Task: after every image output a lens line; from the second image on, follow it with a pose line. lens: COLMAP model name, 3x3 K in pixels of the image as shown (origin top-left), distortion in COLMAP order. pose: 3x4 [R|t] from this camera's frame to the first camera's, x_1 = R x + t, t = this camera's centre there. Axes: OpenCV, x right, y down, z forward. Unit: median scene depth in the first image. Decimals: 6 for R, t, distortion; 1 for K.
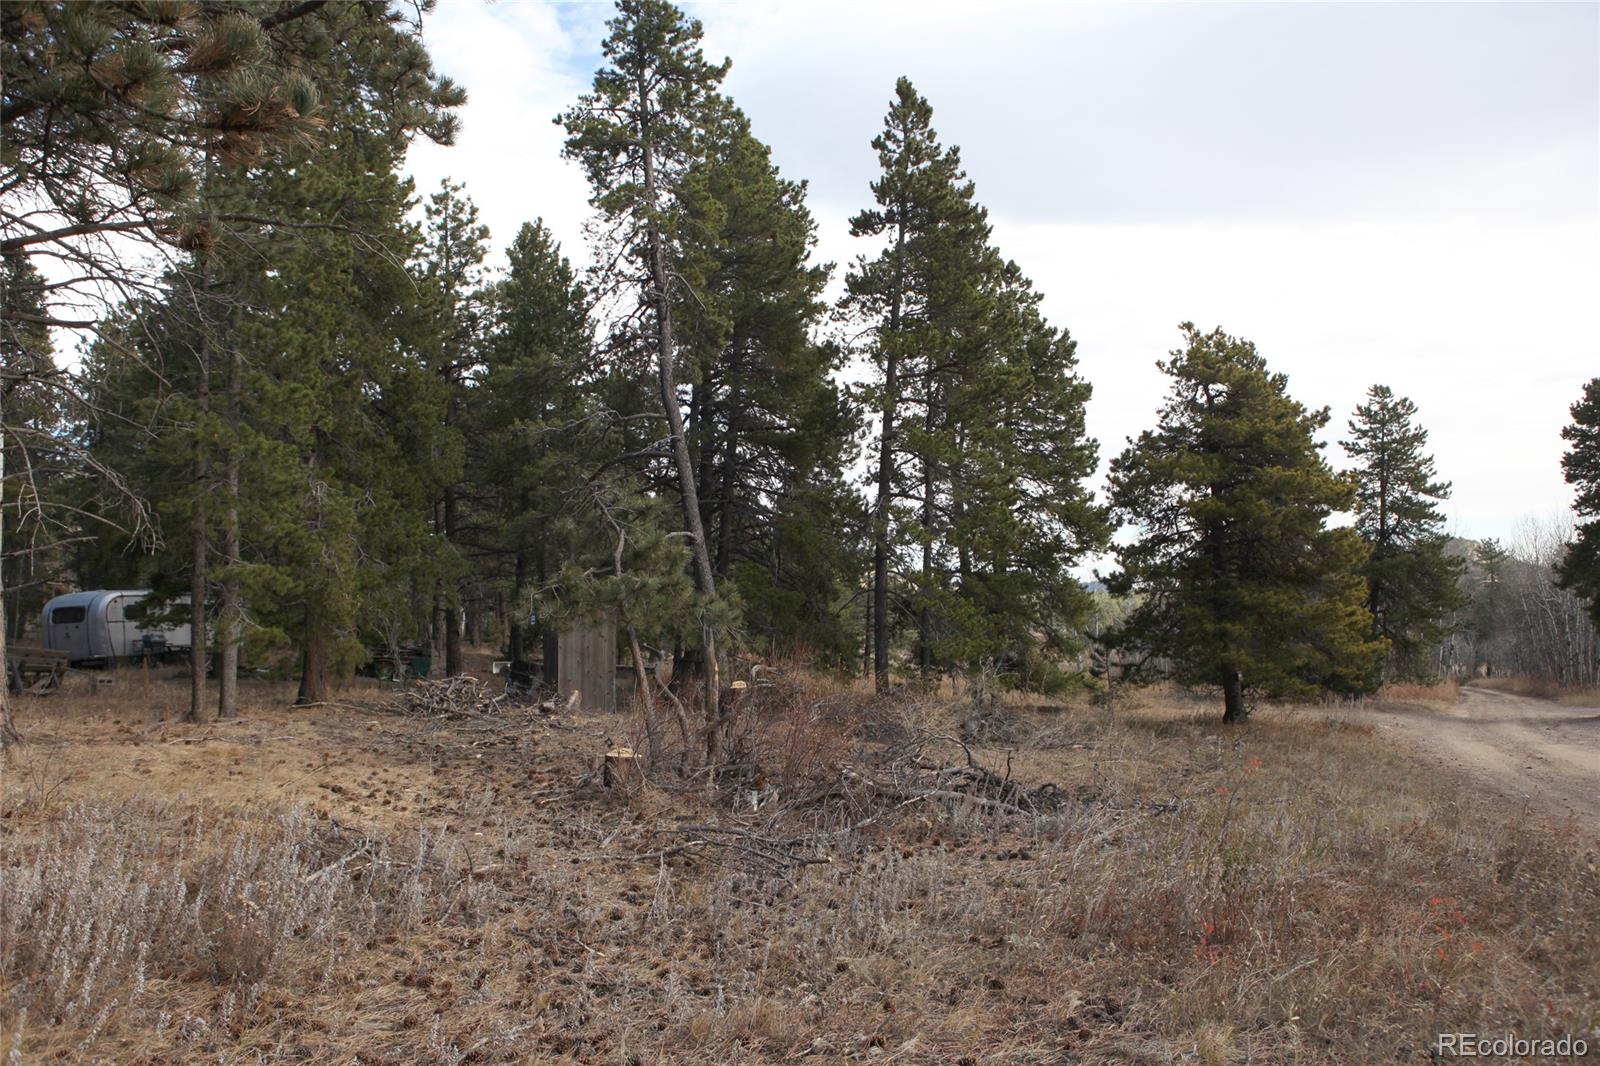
lens RADIAL K [[1060.4, 0, 803.6], [0, 1060.4, 537.5], [0, 0, 1]] dist [-0.064861, 0.006058]
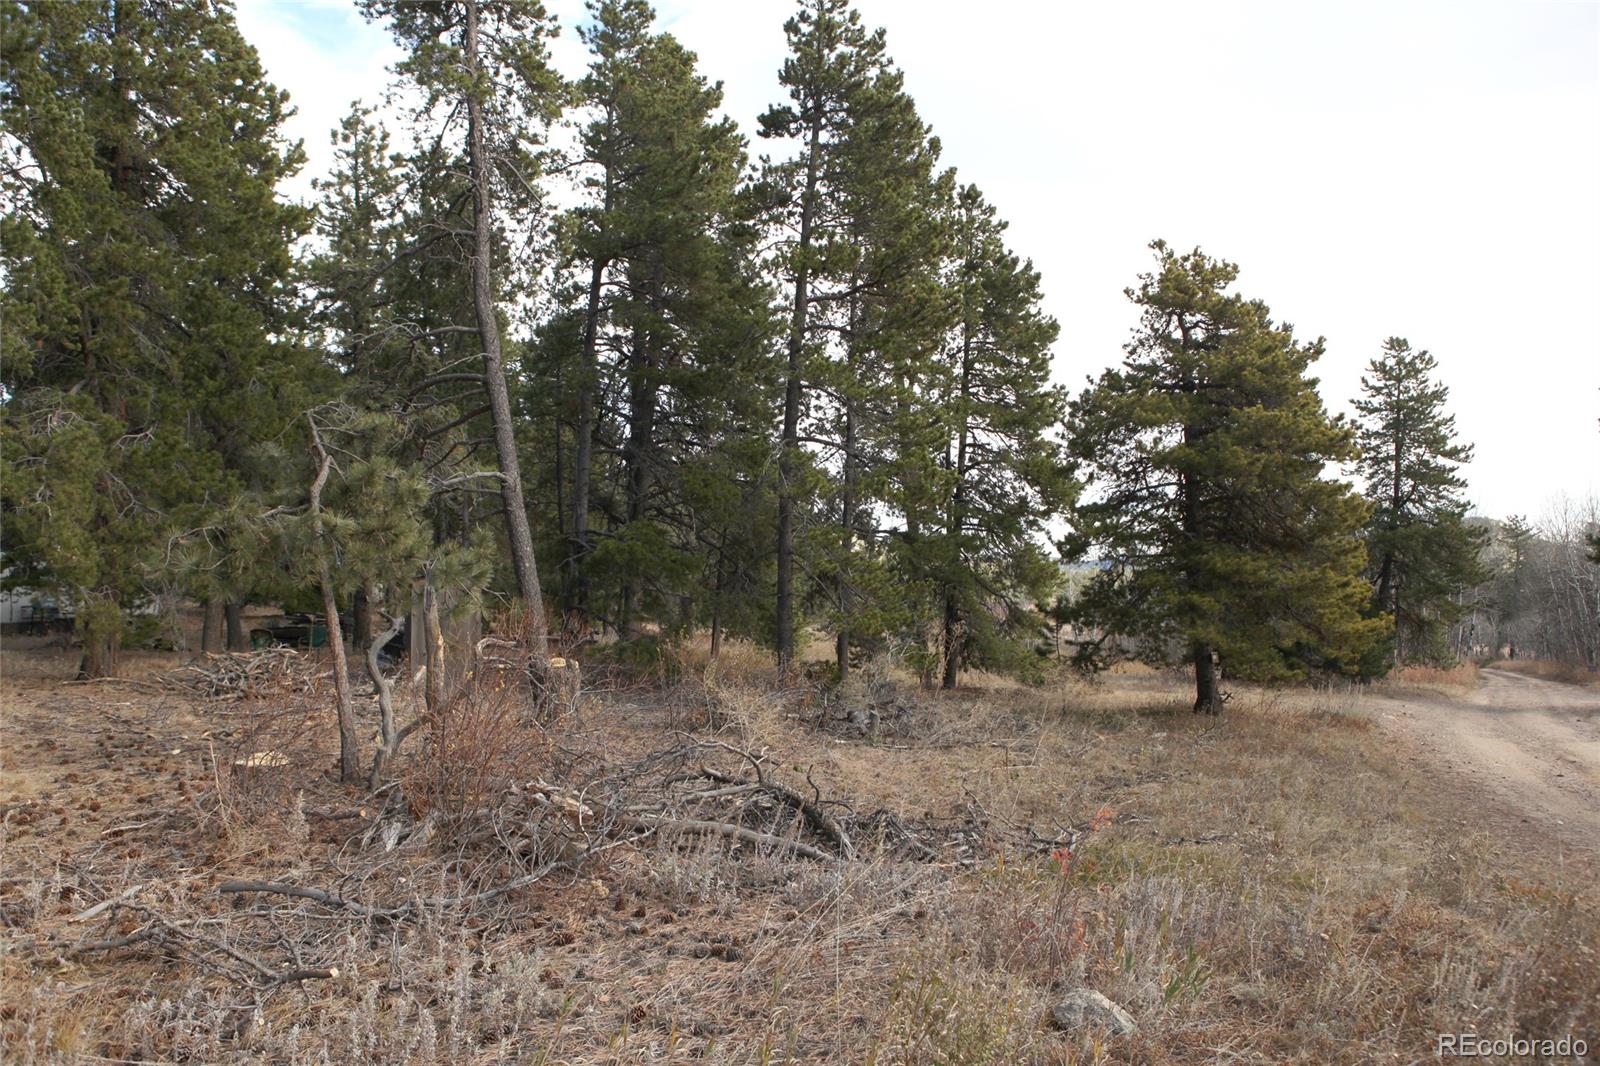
lens RADIAL K [[1060.4, 0, 801.7], [0, 1060.4, 533.4], [0, 0, 1]] dist [-0.064861, 0.006058]
pose [[0.999785, 0.007254, -0.019440, 0.081075], [-0.006852, 0.999762, 0.020696, 0.013745], [0.019585, -0.020558, 0.999597, 0.121553]]
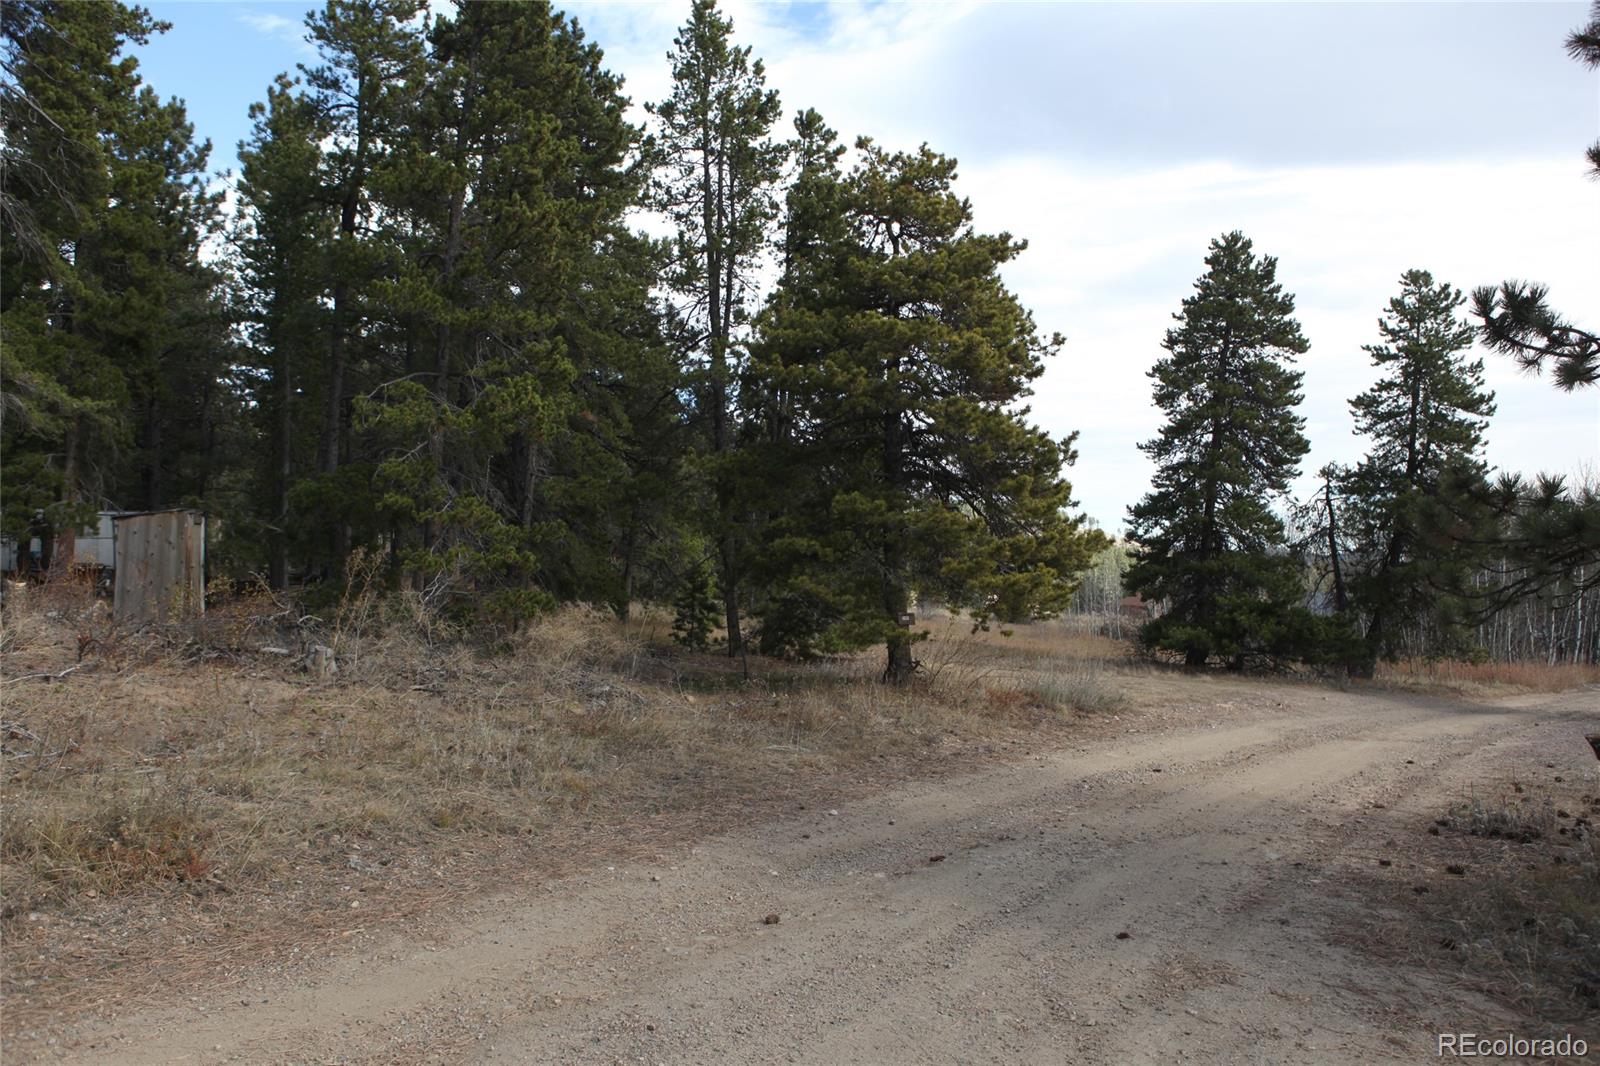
lens RADIAL K [[1060.4, 0, 795.4], [0, 1060.4, 533.9], [0, 0, 1]] dist [-0.064861, 0.006058]
pose [[0.978679, 0.015263, -0.204830, 0.392095], [-0.007997, 0.999311, 0.036257, 0.035655], [0.205242, -0.033846, 0.978126, 0.226079]]
